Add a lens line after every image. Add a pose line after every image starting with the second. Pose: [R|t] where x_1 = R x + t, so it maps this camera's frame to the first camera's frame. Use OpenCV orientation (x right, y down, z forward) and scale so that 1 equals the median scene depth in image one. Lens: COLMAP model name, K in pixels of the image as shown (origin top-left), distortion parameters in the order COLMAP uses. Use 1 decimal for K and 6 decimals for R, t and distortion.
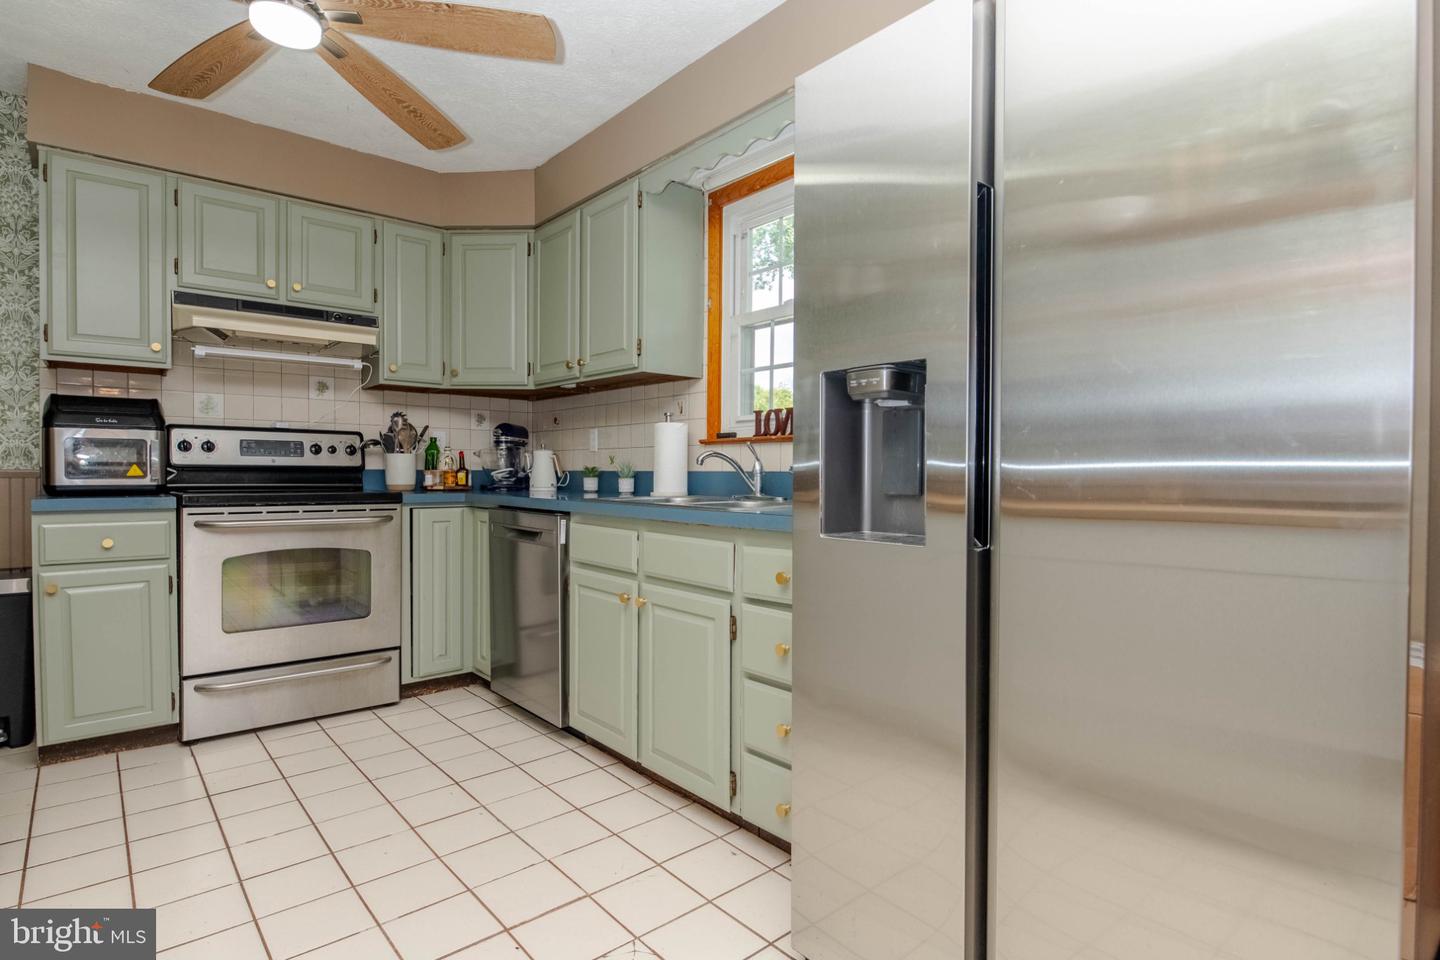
lens RADIAL K [[735.8, 0, 728.8], [0, 735.8, 480.6], [0, 0, 1]] dist [0.001056, -0.006894]
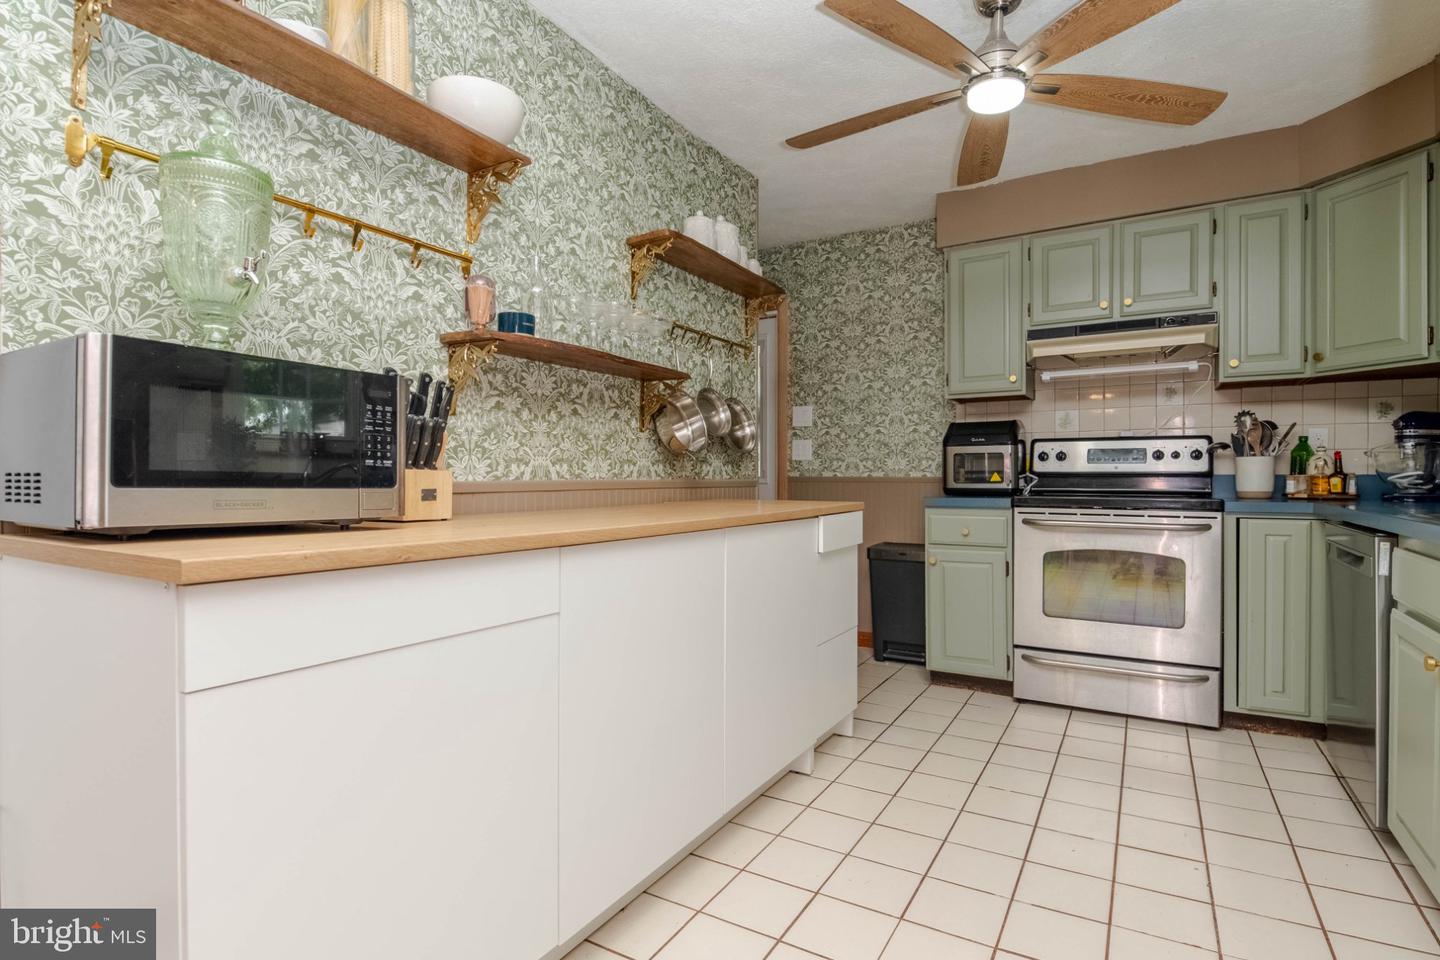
lens RADIAL K [[700.6, 0, 720.0], [0, 700.6, 480.0], [0, 0, 1]] dist [0.010545, -0.011687]
pose [[0.327553, -0.000717, -0.944833, 0.170834], [-0.007494, 0.999966, -0.003356, -0.000717], [0.944803, 0.008180, 0.327536, 0.122392]]
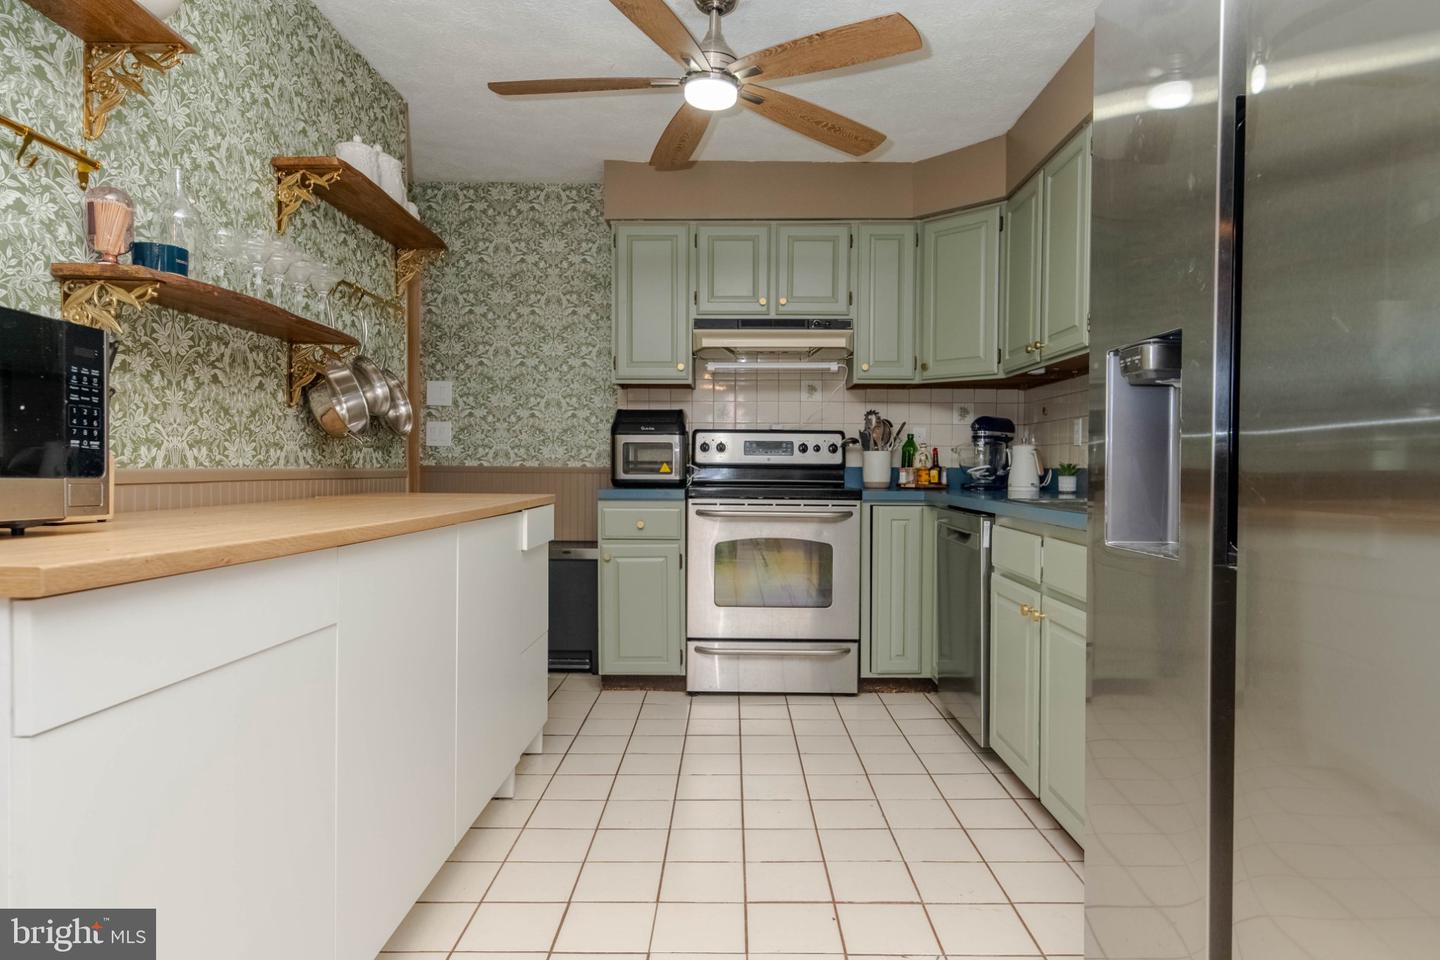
lens RADIAL K [[843.3, 0, 715.6], [0, 843.3, 476.9], [0, 0, 1]] dist [0.027685, -0.010360]
pose [[0.750938, 0.006883, -0.660337, 0.174526], [-0.009434, 0.999955, -0.000306, 0.001091], [0.660305, 0.006460, 0.750970, -0.014829]]
